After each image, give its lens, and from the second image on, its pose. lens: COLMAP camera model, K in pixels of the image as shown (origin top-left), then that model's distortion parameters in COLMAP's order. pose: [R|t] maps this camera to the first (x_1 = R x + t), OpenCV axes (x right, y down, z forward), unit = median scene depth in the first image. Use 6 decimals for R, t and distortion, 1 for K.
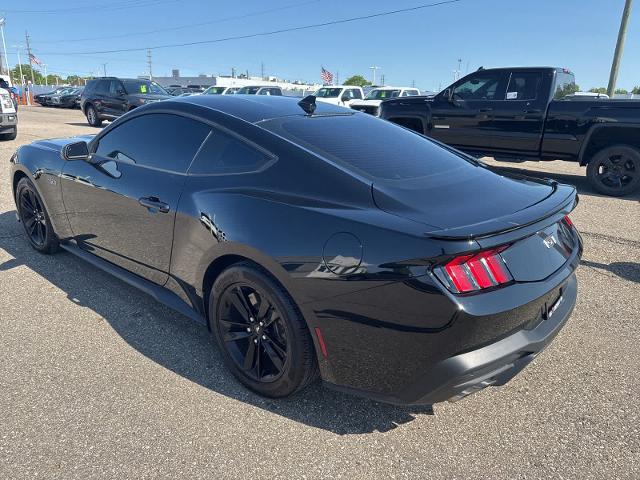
lens RADIAL K [[453.5, 0, 316.8], [0, 453.5, 240.6], [0, 0, 1]] dist [0.020566, -0.023418]
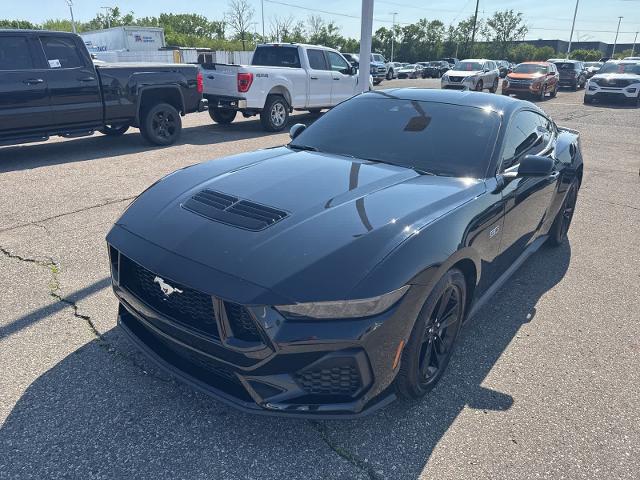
lens RADIAL K [[453.5, 0, 318.1], [0, 453.5, 236.0], [0, 0, 1]] dist [0.020566, -0.023418]
pose [[-0.028689, -0.387688, 0.921344, -1.179322], [0.289808, 0.878908, 0.378856, -0.456272], [-0.956655, 0.277881, 0.087140, 1.133965]]
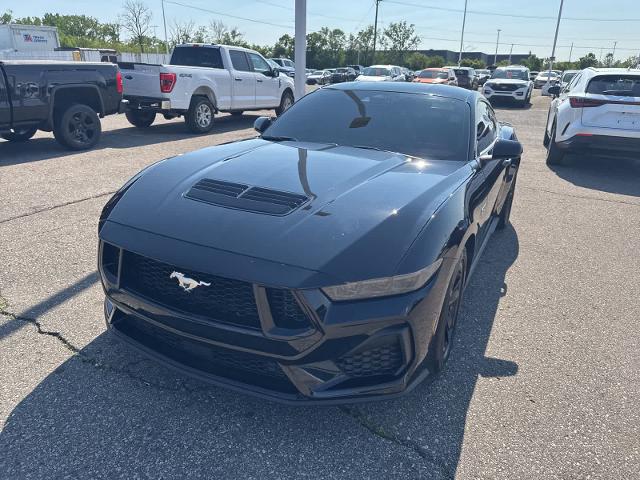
lens RADIAL K [[453.5, 0, 325.3], [0, 453.5, 231.5], [0, 0, 1]] dist [0.020566, -0.023418]
pose [[-0.235444, -0.360108, 0.902711, -1.161747], [0.265260, 0.869748, 0.416143, -0.464191], [-0.934988, 0.337432, -0.109255, 1.266256]]
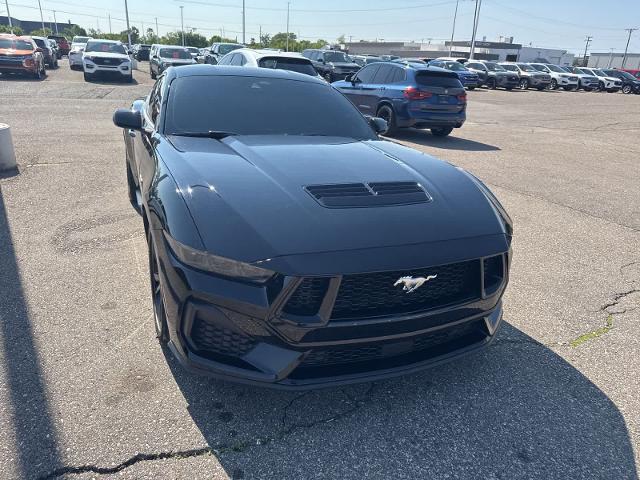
lens RADIAL K [[453.5, 0, 322.6], [0, 453.5, 234.7], [0, 0, 1]] dist [0.020566, -0.023418]
pose [[-0.890191, -0.236638, 0.389309, -0.787308], [0.055175, 0.792235, 0.607716, -0.602784], [-0.452233, 0.562464, -0.692184, 1.738870]]
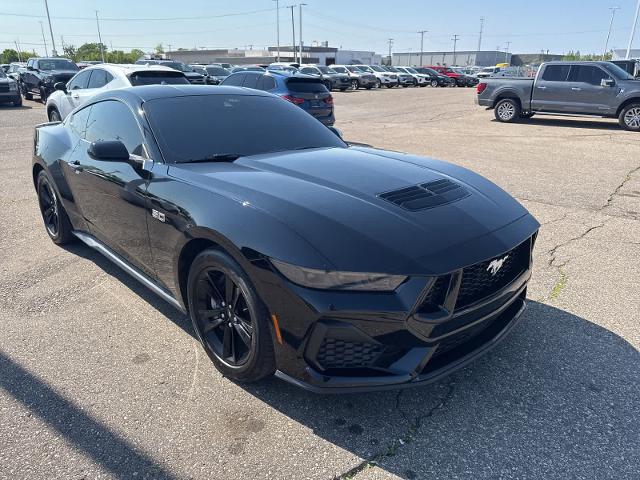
lens RADIAL K [[453.5, 0, 319.5], [0, 453.5, 232.4], [0, 0, 1]] dist [0.020566, -0.023418]
pose [[-0.992801, -0.075829, 0.092717, -0.521685], [-0.004749, 0.798390, 0.602122, -0.628624], [-0.119682, 0.597347, -0.793003, 1.834351]]
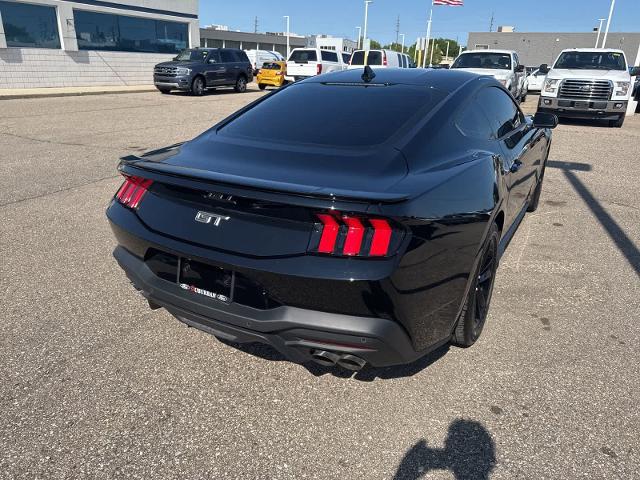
lens RADIAL K [[453.5, 0, 319.5], [0, 453.5, 241.4], [0, 0, 1]] dist [0.020566, -0.023418]
pose [[0.166541, 0.331446, -0.928659, 0.810959], [-0.318544, 0.909397, 0.267446, -0.154808], [0.933163, 0.251278, 0.257032, 0.570721]]
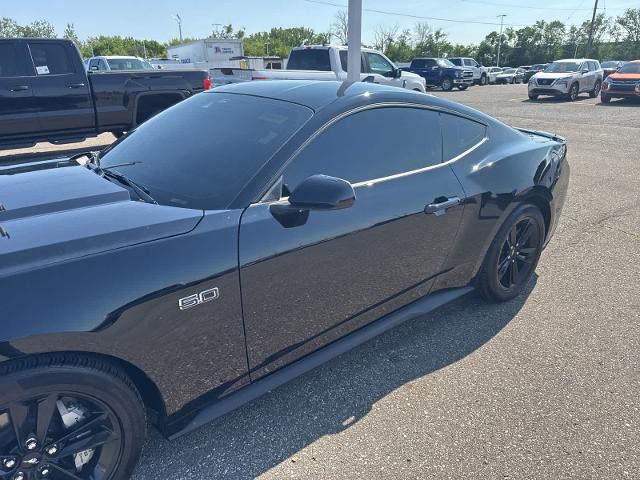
lens RADIAL K [[453.5, 0, 318.3], [0, 453.5, 241.0], [0, 0, 1]] dist [0.020566, -0.023418]
pose [[0.183511, -0.375608, 0.908428, -0.889577], [0.315998, 0.897614, 0.307302, -0.264929], [-0.930843, 0.230668, 0.283414, 0.699916]]
